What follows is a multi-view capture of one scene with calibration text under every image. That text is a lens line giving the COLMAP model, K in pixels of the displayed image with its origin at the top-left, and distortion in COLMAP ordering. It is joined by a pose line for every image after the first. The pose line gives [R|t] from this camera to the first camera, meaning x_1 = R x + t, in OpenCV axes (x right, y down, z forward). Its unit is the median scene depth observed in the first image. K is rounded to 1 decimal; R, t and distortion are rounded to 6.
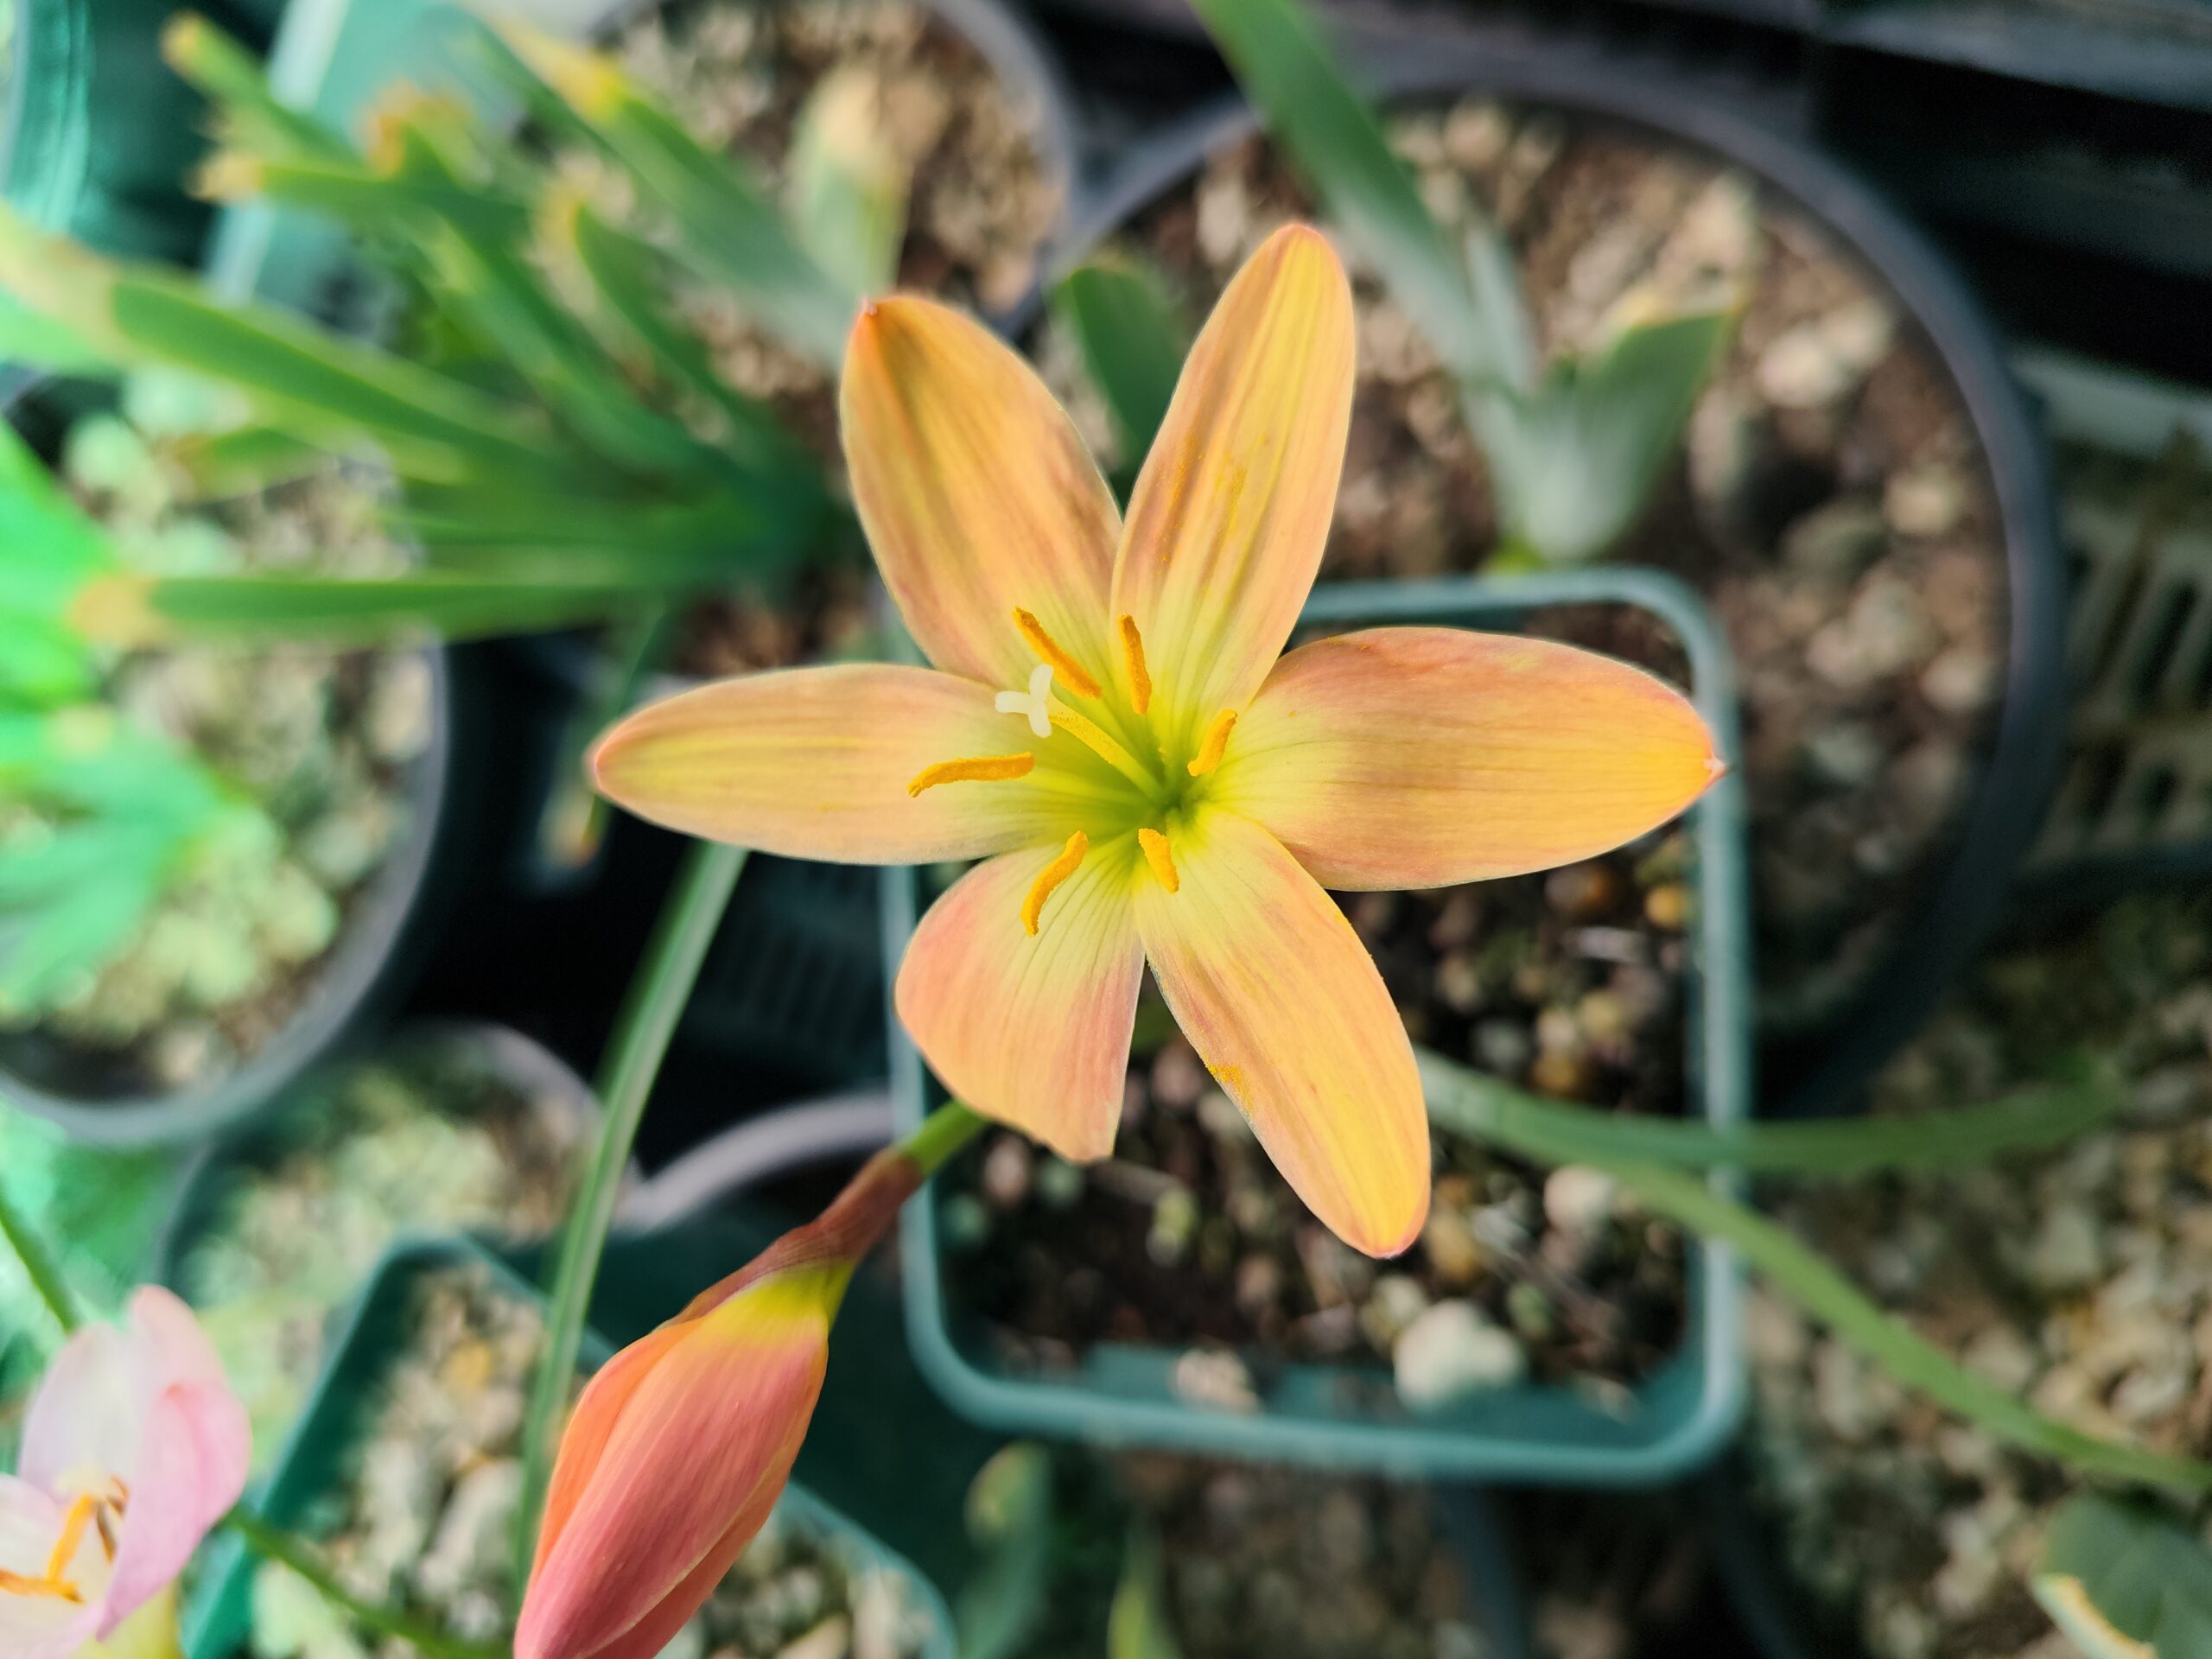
lens RADIAL K [[1548.5, 0, 1106.0], [0, 1548.5, 829.5], [0, 0, 1]] dist [-0.090561, 0.003920]
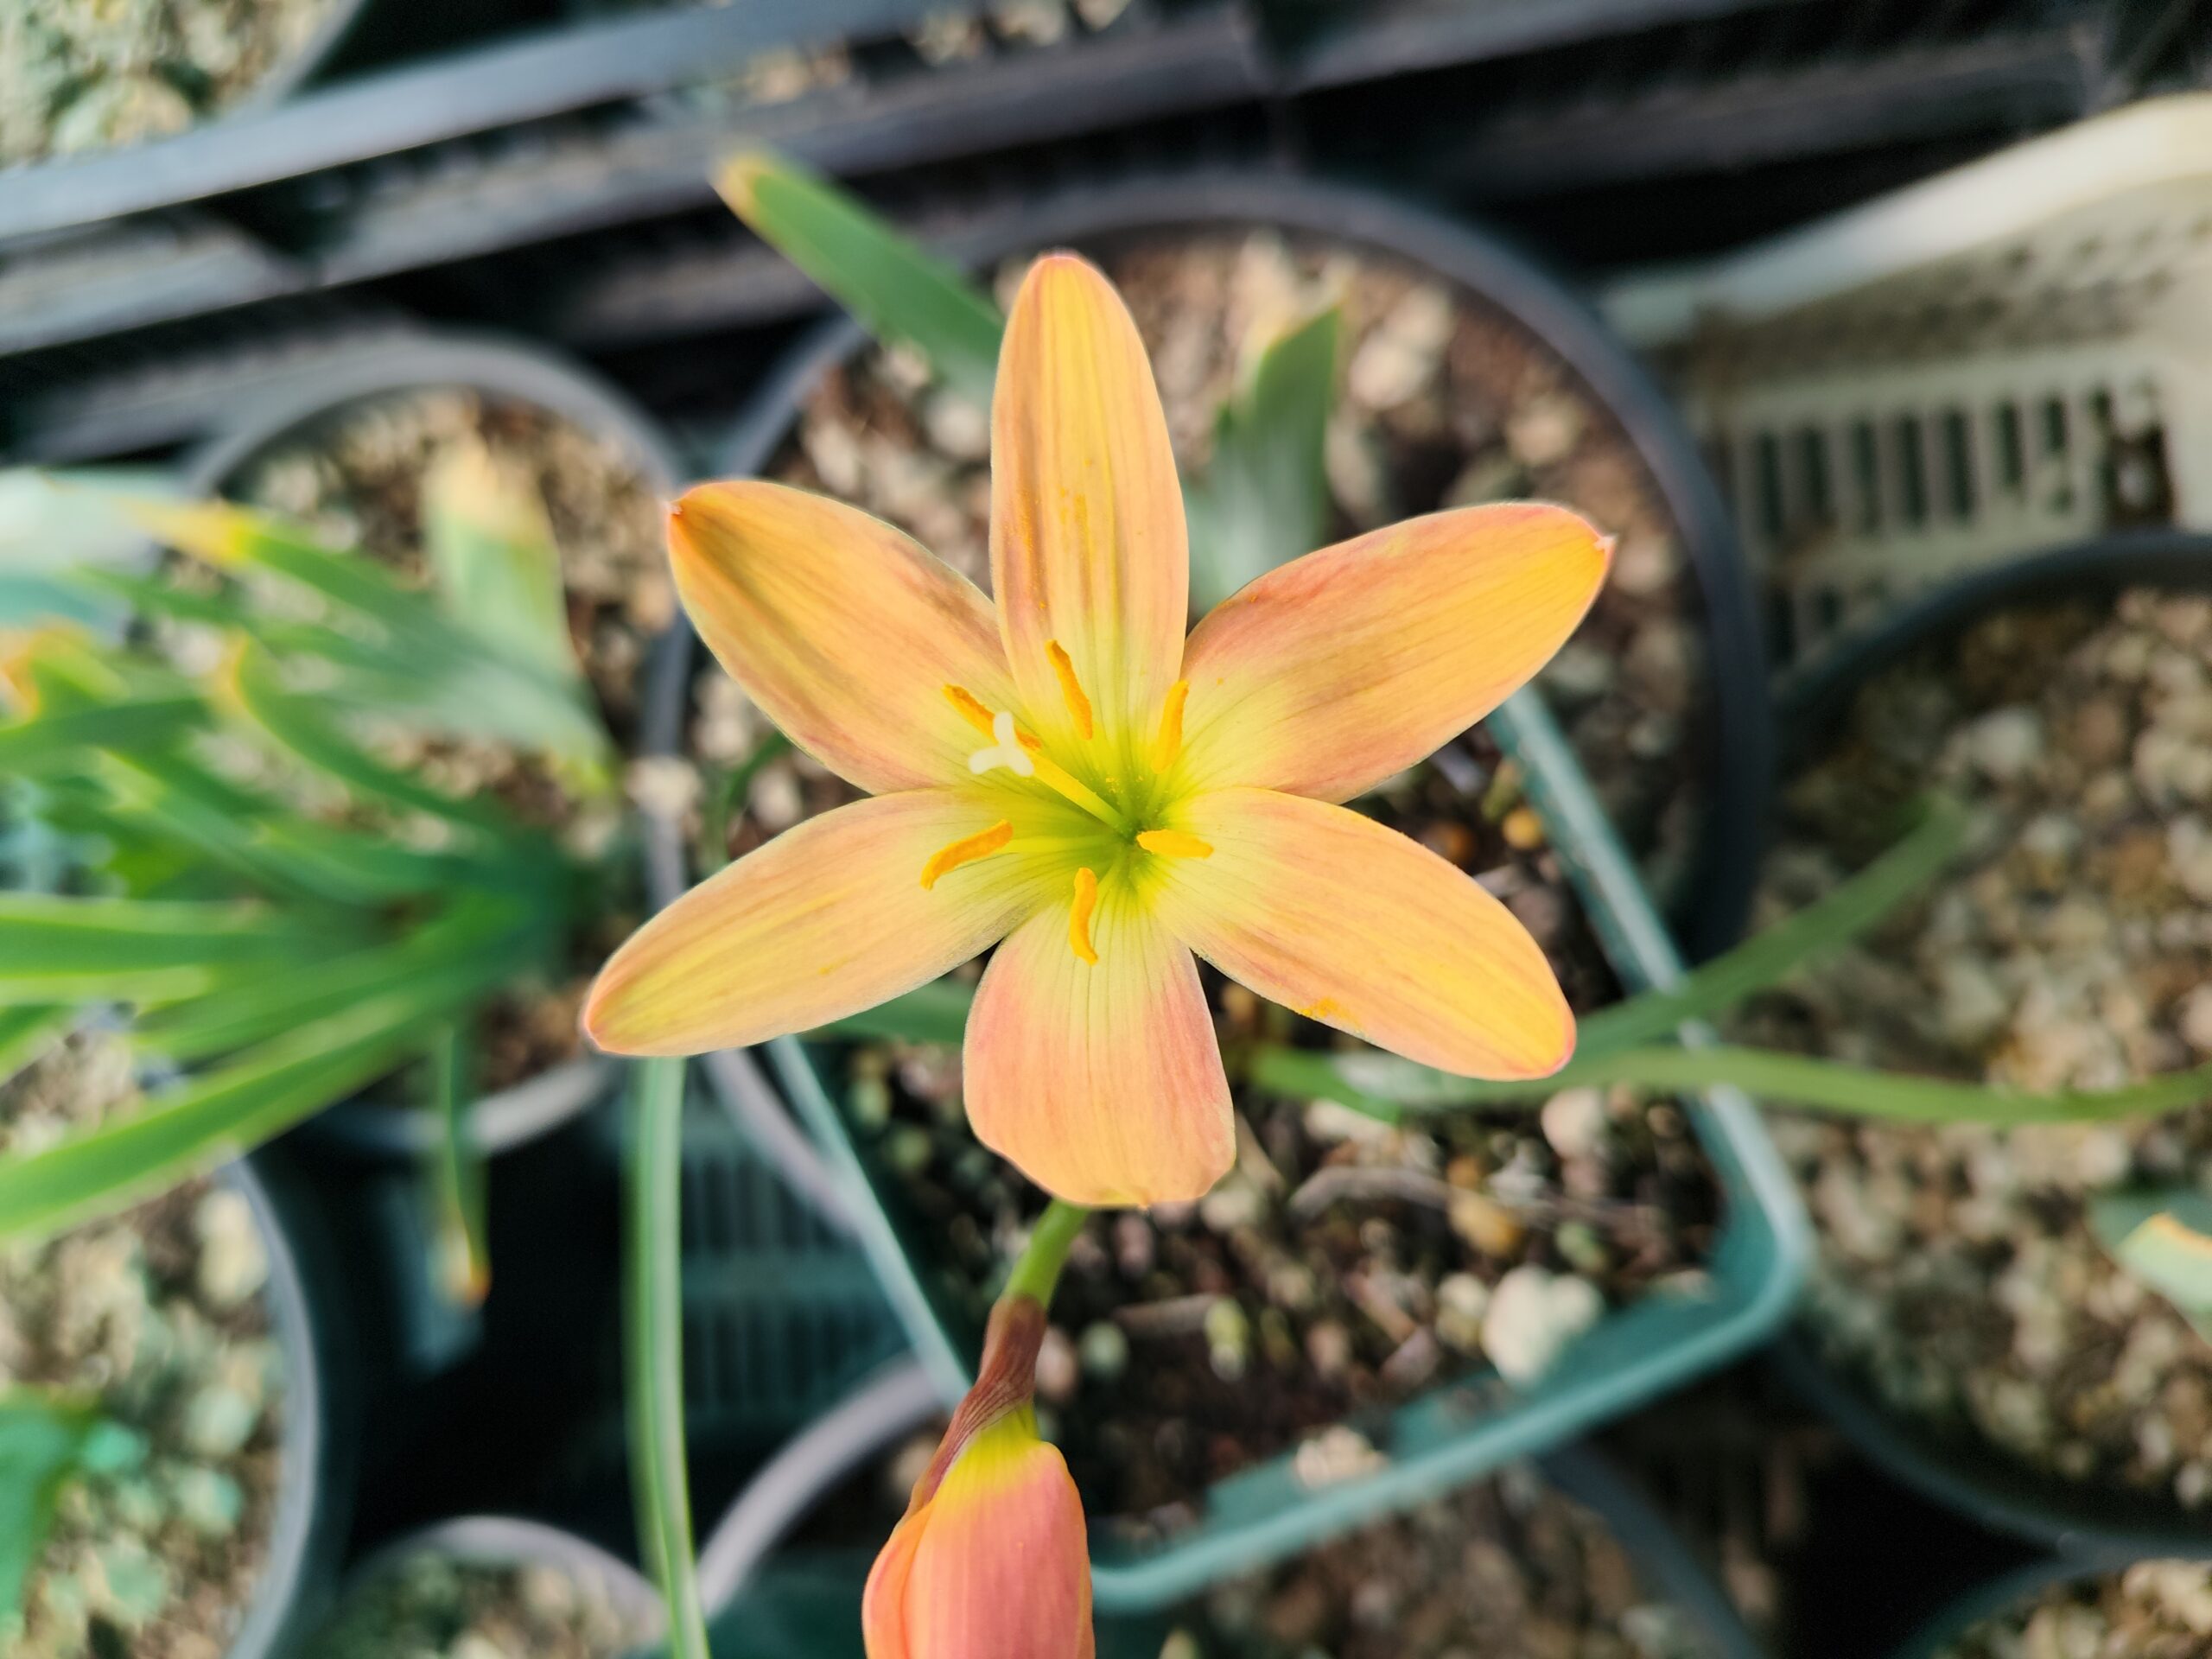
lens RADIAL K [[1531.9, 0, 1106.0], [0, 1531.9, 829.5], [0, 0, 1]] dist [-0.085054, -0.005100]
pose [[0.900208, -0.401622, 0.168304, -0.148097], [0.421559, 0.900626, -0.105641, 0.083620], [-0.109151, 0.166049, 0.980058, 0.001461]]
